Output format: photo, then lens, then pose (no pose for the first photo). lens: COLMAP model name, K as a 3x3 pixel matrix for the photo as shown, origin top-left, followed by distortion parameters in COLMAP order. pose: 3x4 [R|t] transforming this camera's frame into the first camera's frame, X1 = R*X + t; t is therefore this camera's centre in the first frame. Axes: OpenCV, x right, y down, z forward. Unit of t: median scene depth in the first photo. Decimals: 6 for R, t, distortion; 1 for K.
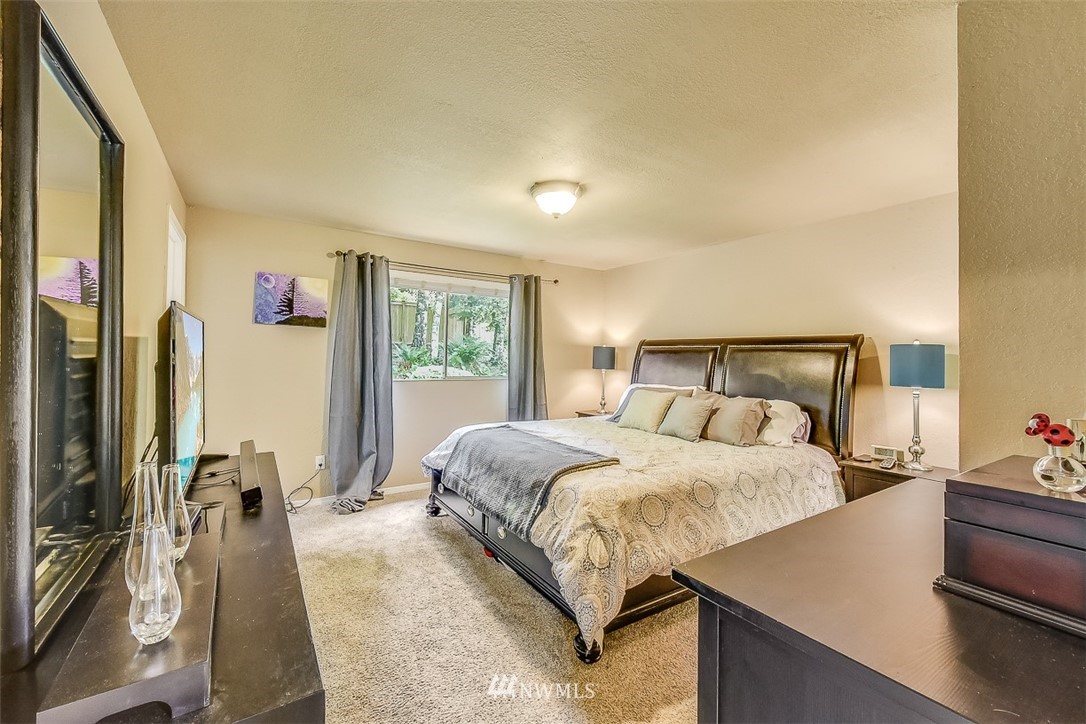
lens RADIAL K [[436.2, 0, 541.5], [0, 436.2, 360.3], [0, 0, 1]] dist [0.001038, 0.000119]
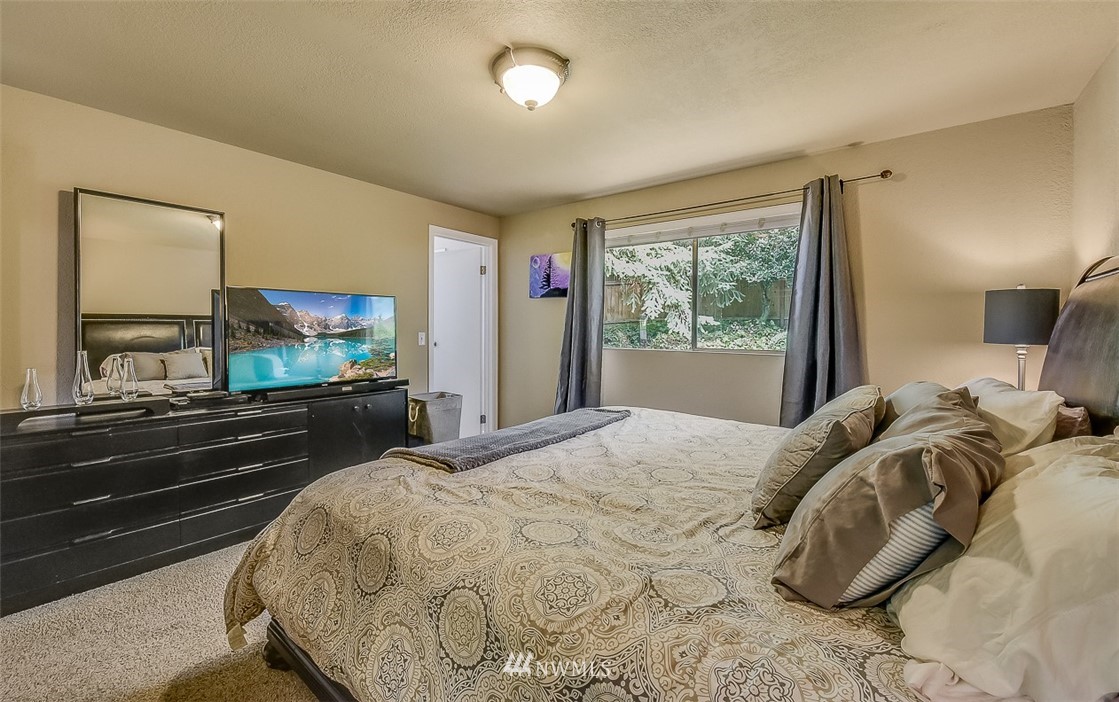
lens RADIAL K [[438.3, 0, 554.5], [0, 438.3, 344.7], [0, 0, 1]] dist [0.003461, 0.000125]
pose [[0.341999, 0.021362, -0.939457, 0.544399], [-0.009517, 0.999769, 0.019269, 0.025449], [0.939652, 0.002351, 0.342123, 0.608448]]
